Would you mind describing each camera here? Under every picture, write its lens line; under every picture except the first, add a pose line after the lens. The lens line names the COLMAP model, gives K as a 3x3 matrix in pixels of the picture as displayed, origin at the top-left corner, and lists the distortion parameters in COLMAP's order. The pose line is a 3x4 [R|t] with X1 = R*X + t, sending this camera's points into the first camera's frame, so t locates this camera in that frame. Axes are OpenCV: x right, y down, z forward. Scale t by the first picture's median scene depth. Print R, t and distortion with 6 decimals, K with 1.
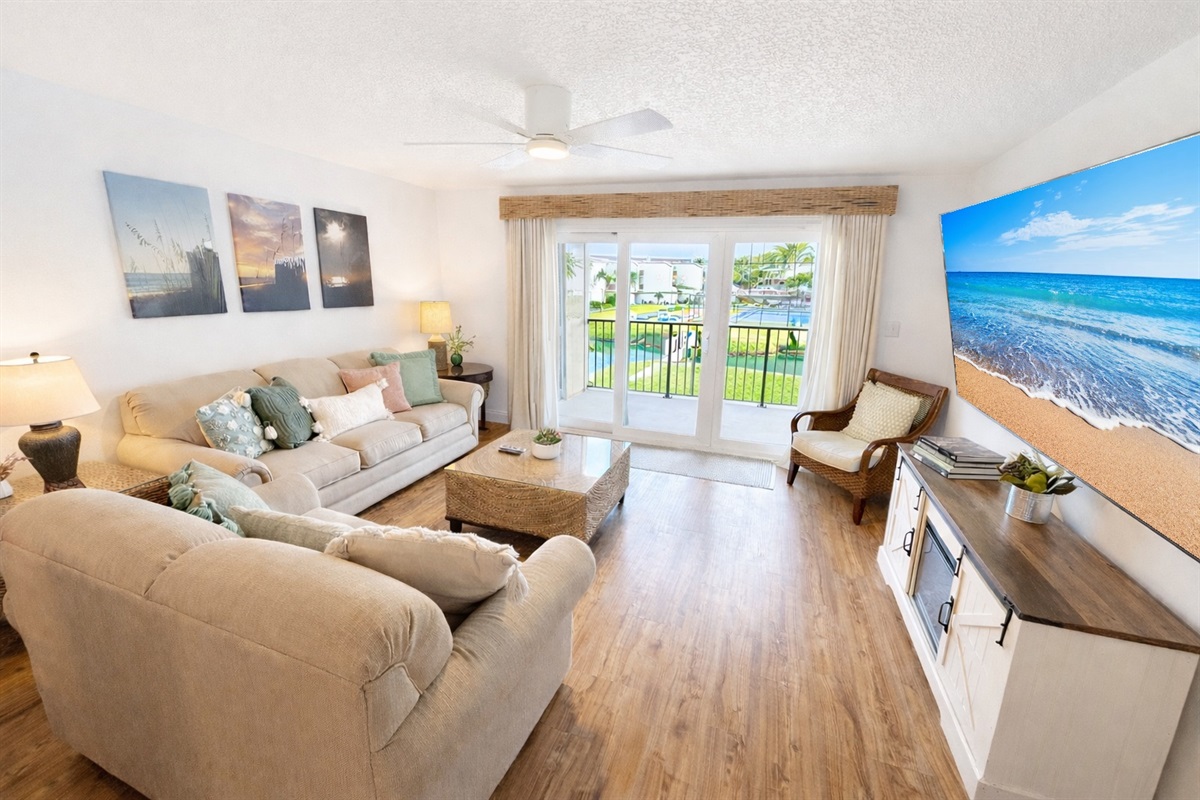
lens RADIAL K [[503.6, 0, 600.0], [0, 503.6, 400.0], [0, 0, 1]] dist [0.026995, 0.000024]
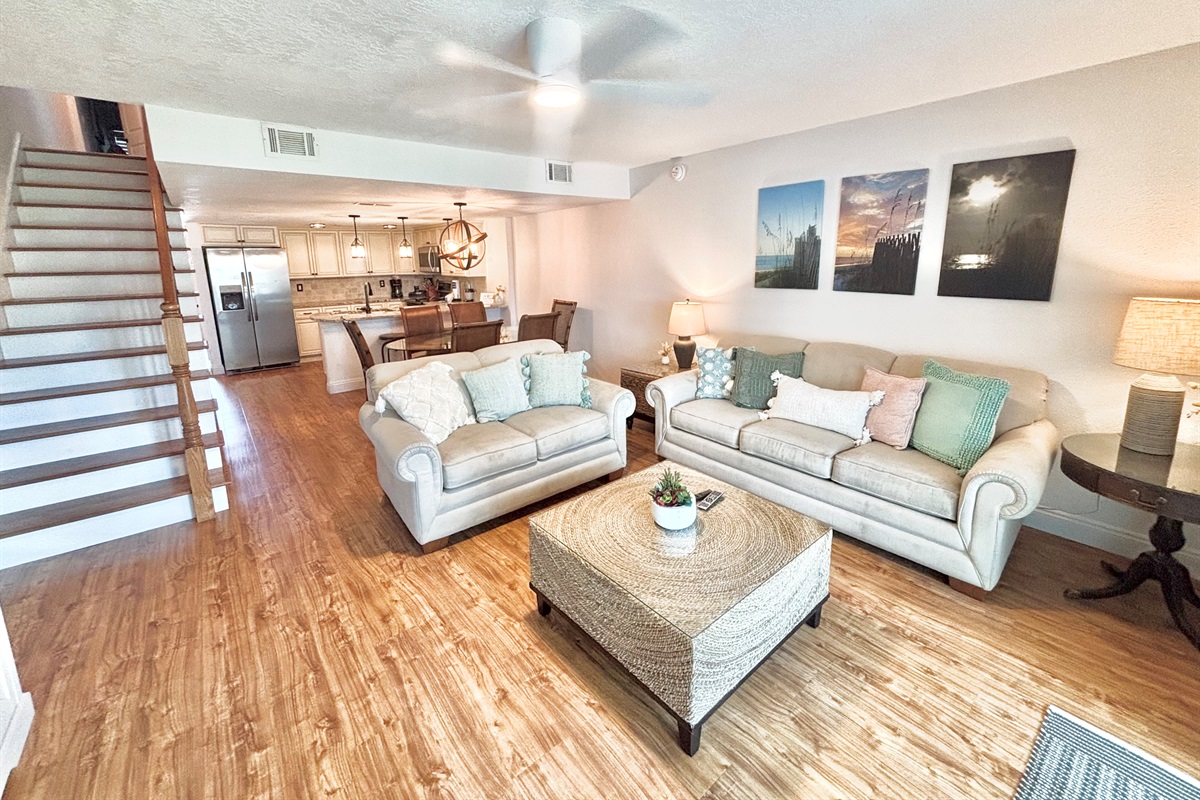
lens RADIAL K [[467.1, 0, 597.5], [0, 467.1, 372.1], [0, 0, 1]] dist [0.000262, 0.000027]
pose [[-0.517078, 0.207907, -0.830304, 0.372073], [-0.189600, 0.918132, 0.347973, -0.244916], [0.834675, 0.337355, -0.435327, 1.007001]]
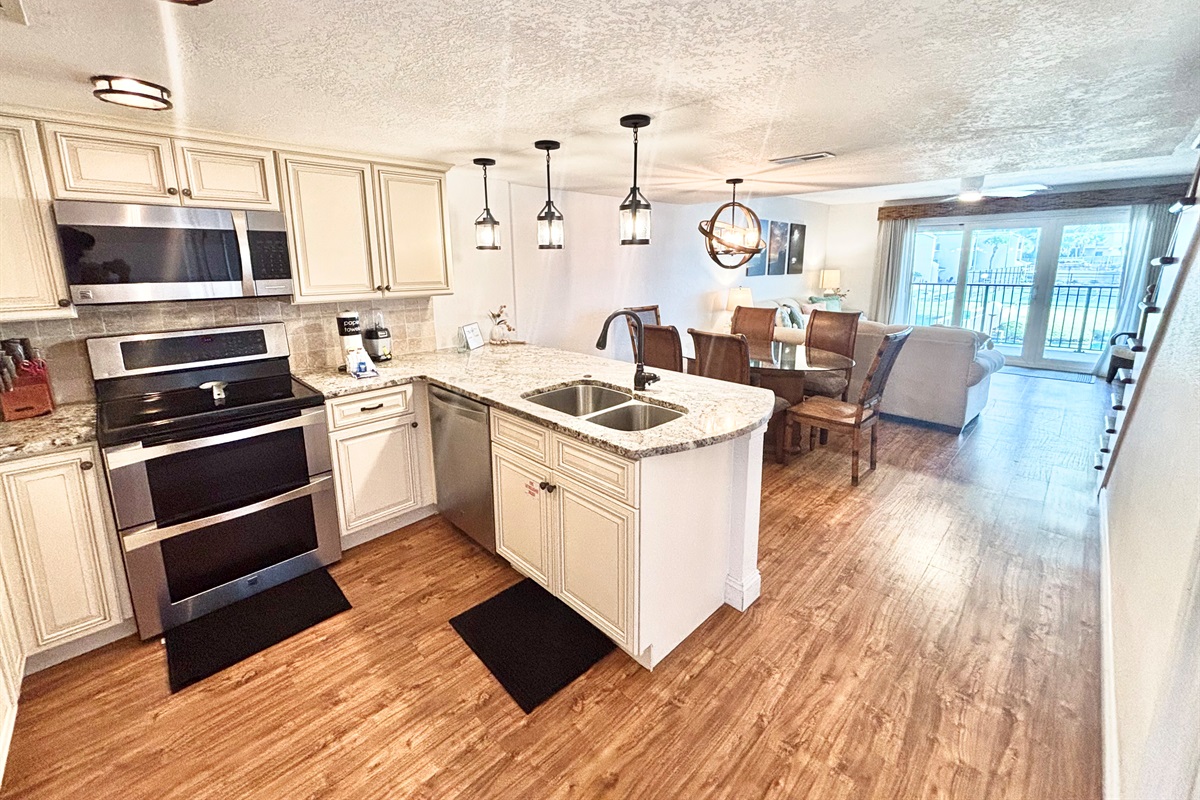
lens RADIAL K [[490.2, 0, 602.1], [0, 490.2, 346.6], [0, 0, 1]] dist [-0.001452, 0.000507]
pose [[0.898675, 0.043941, -0.436409, -0.387237], [-0.076524, 0.995417, -0.057356, 0.280932], [0.431888, 0.084941, 0.897918, -1.047861]]
